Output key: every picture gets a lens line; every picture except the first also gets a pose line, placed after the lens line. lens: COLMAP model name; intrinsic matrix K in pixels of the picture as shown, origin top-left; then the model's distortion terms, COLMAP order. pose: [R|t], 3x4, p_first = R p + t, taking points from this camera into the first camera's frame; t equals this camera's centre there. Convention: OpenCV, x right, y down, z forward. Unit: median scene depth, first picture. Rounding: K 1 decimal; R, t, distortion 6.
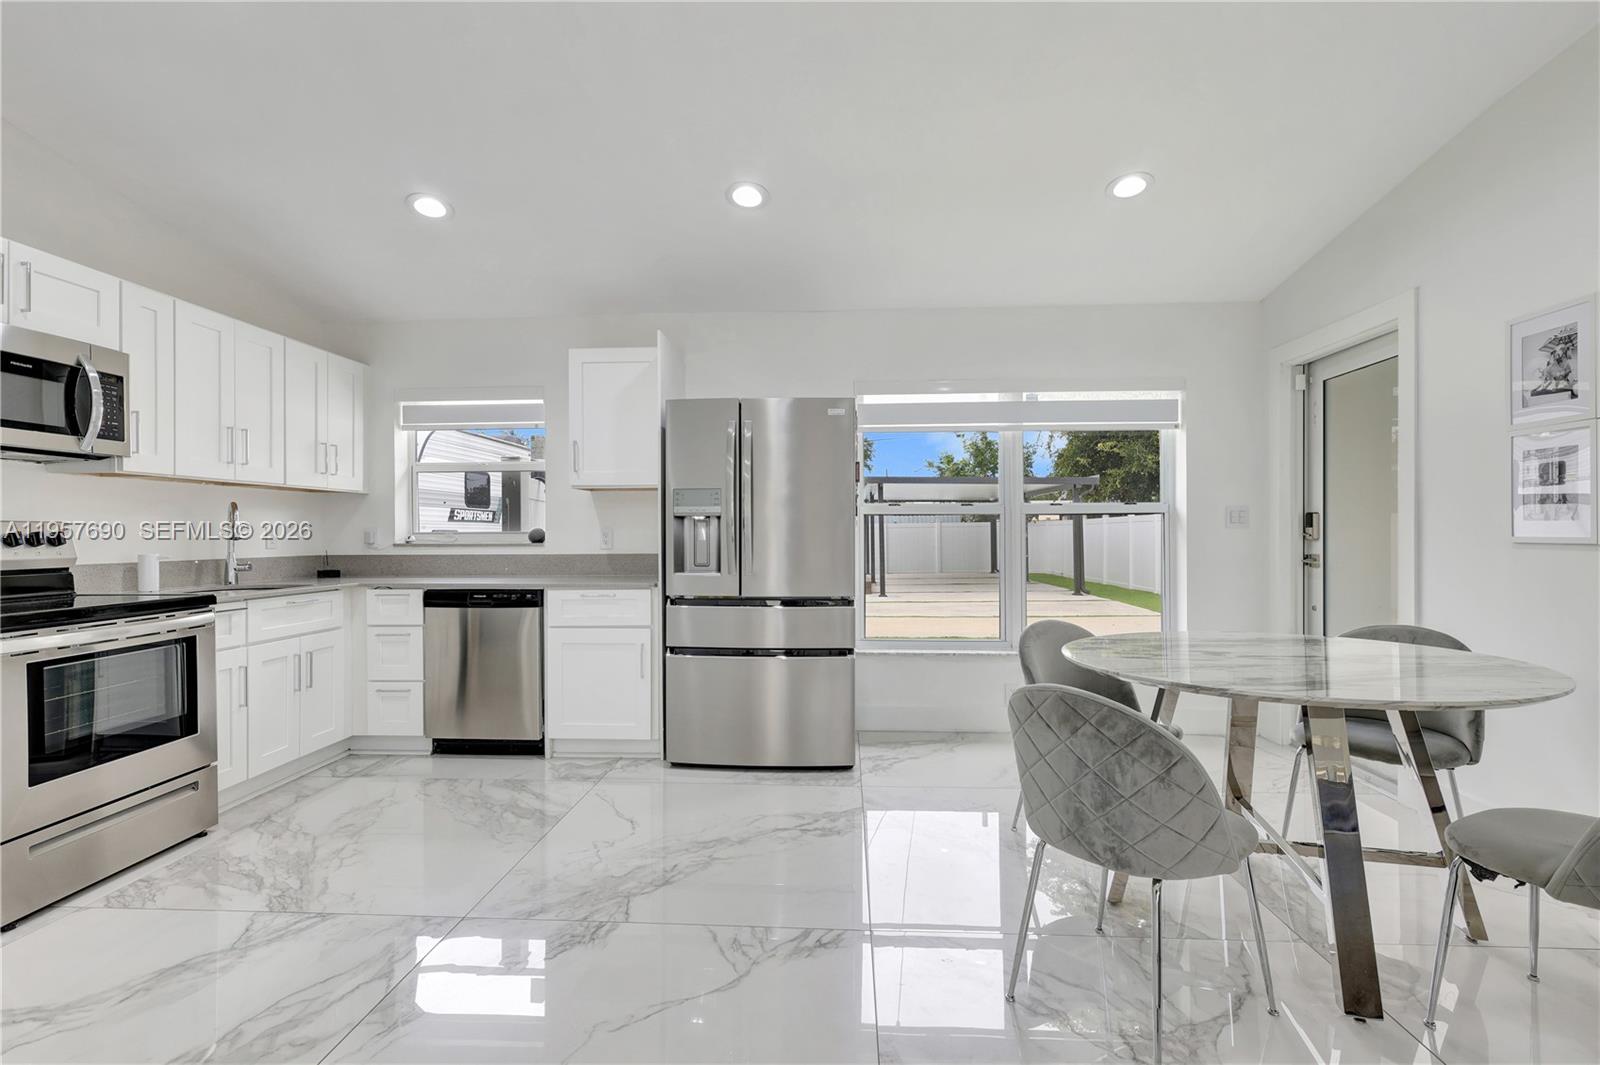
lens RADIAL K [[750.0, 0, 804.7], [0, 750.0, 533.6], [0, 0, 1]] dist [0.000818, 0.000164]
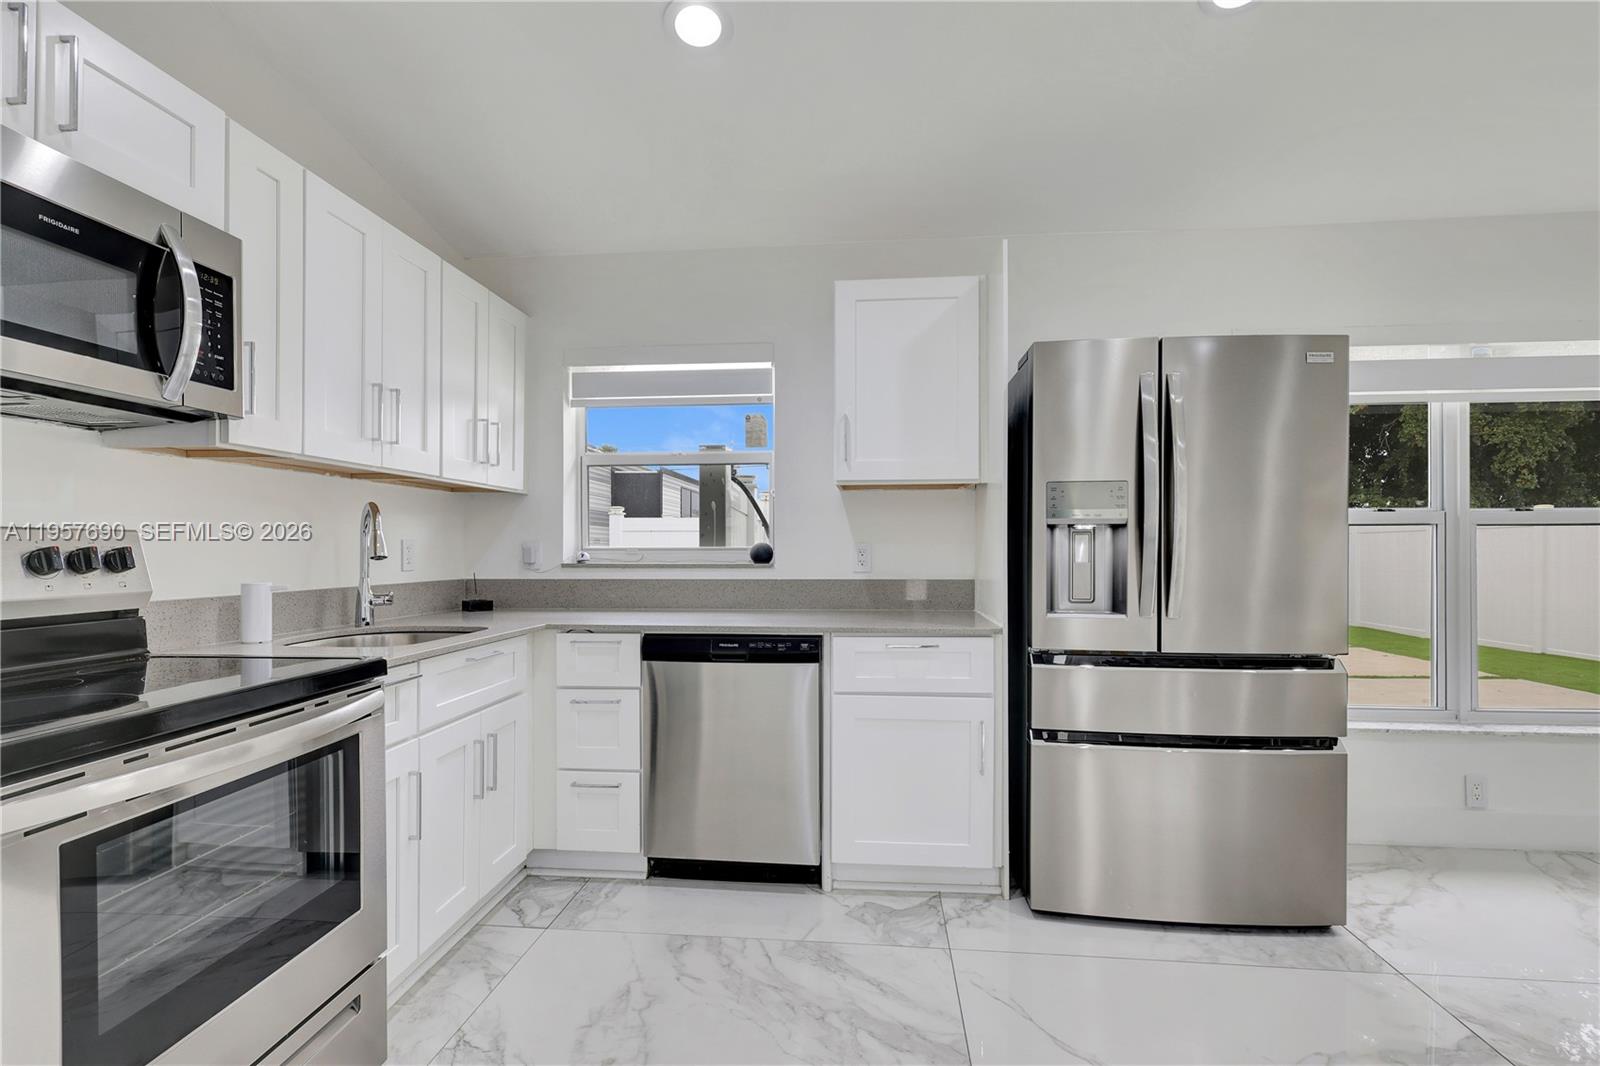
lens RADIAL K [[752.2, 0, 798.6], [0, 752.2, 544.6], [0, 0, 1]] dist [-0.001188, 0.000669]
pose [[0.999179, 0.002755, -0.040407, -0.353466], [-0.002957, 0.999983, -0.004950, -0.002304], [0.040393, 0.005066, 0.999171, 0.347522]]
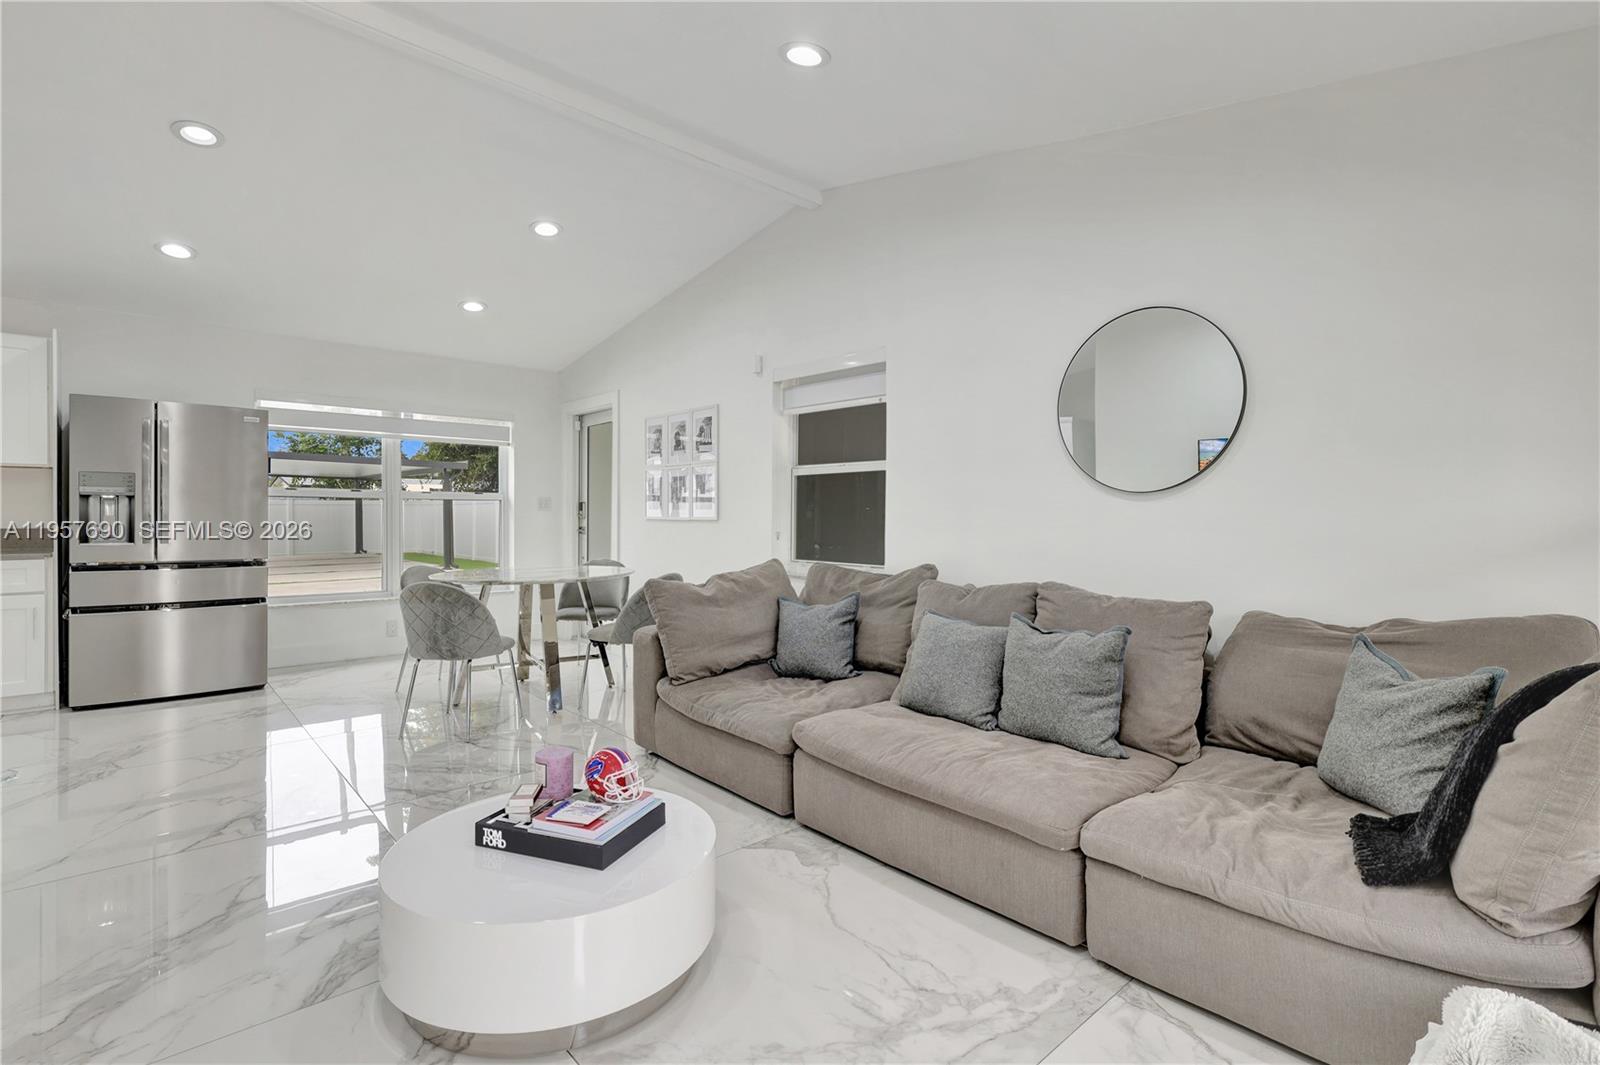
lens RADIAL K [[750.9, 0, 787.1], [0, 750.9, 522.0], [0, 0, 1]] dist [0.000291, -0.000058]
pose [[0.717521, 0.001652, 0.696535, -0.195267], [-0.008886, 0.999938, 0.006782, 0.001239], [-0.696480, -0.011056, 0.717491, -0.590226]]
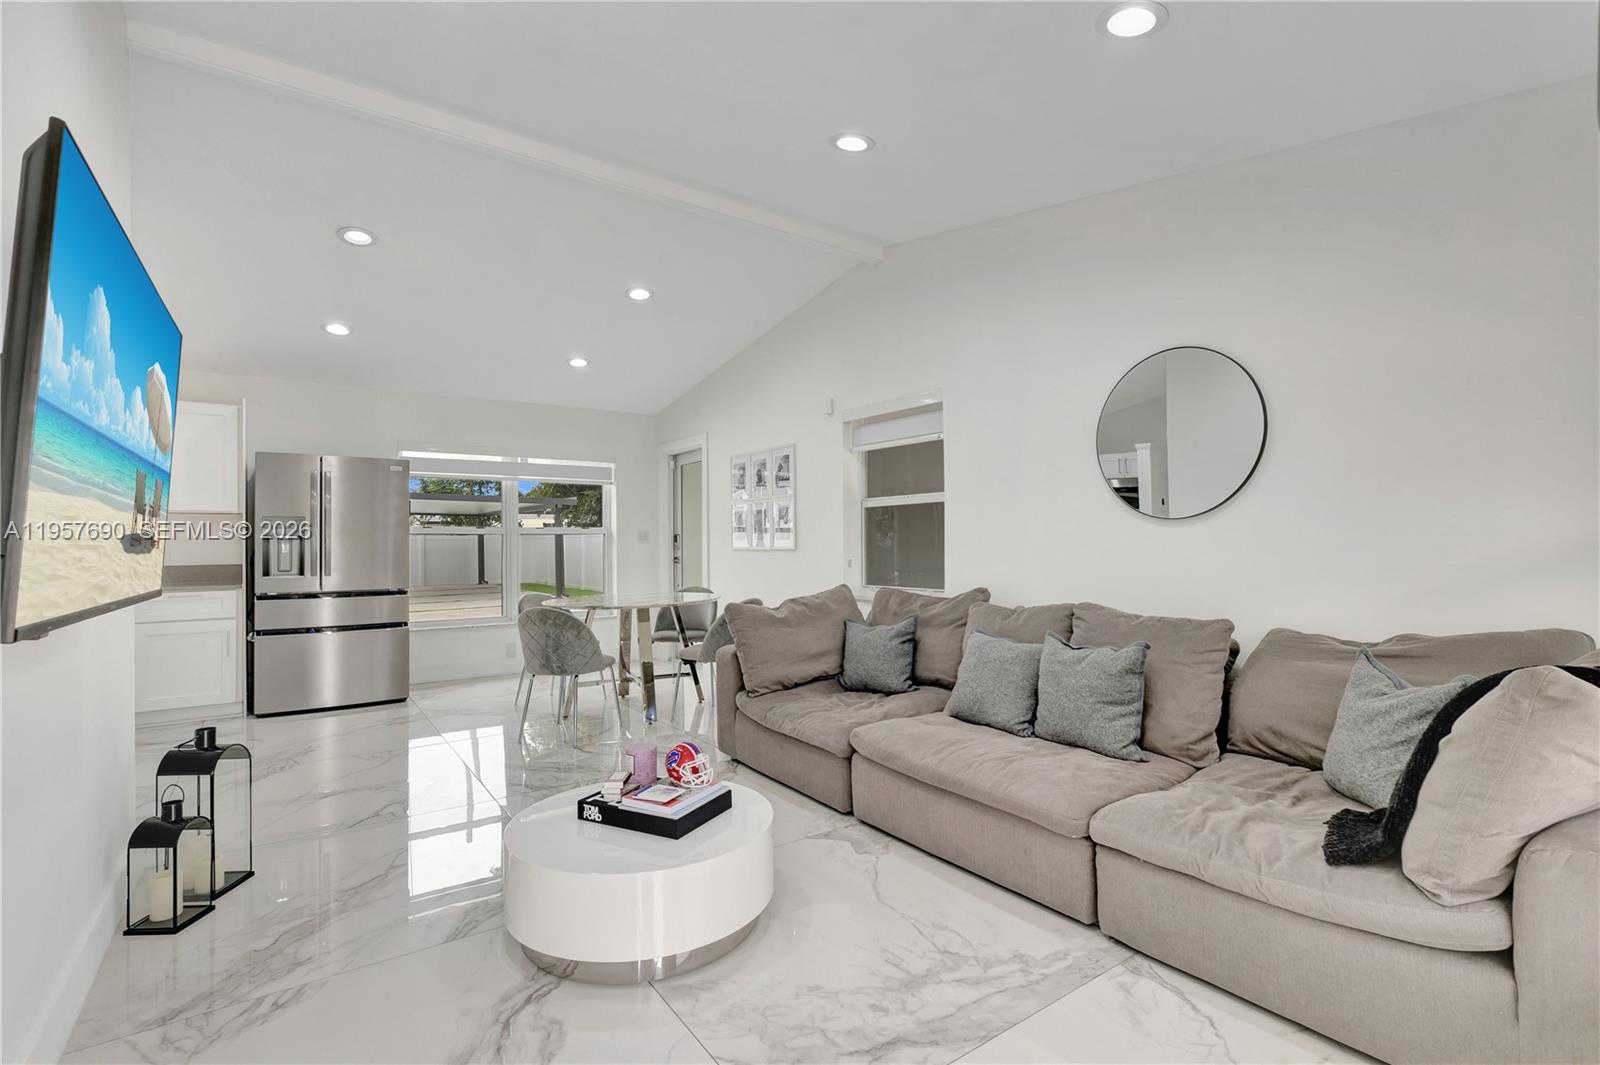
lens RADIAL K [[740.1, 0, 800.0], [0, 740.1, 532.5], [0, 0, 1]] dist [-0.001245, -0.000268]
pose [[0.790392, 0.005487, 0.612577, -0.223390], [0.005829, 0.999847, -0.016477, -0.001084], [-0.612574, 0.016594, 0.790239, -0.681525]]
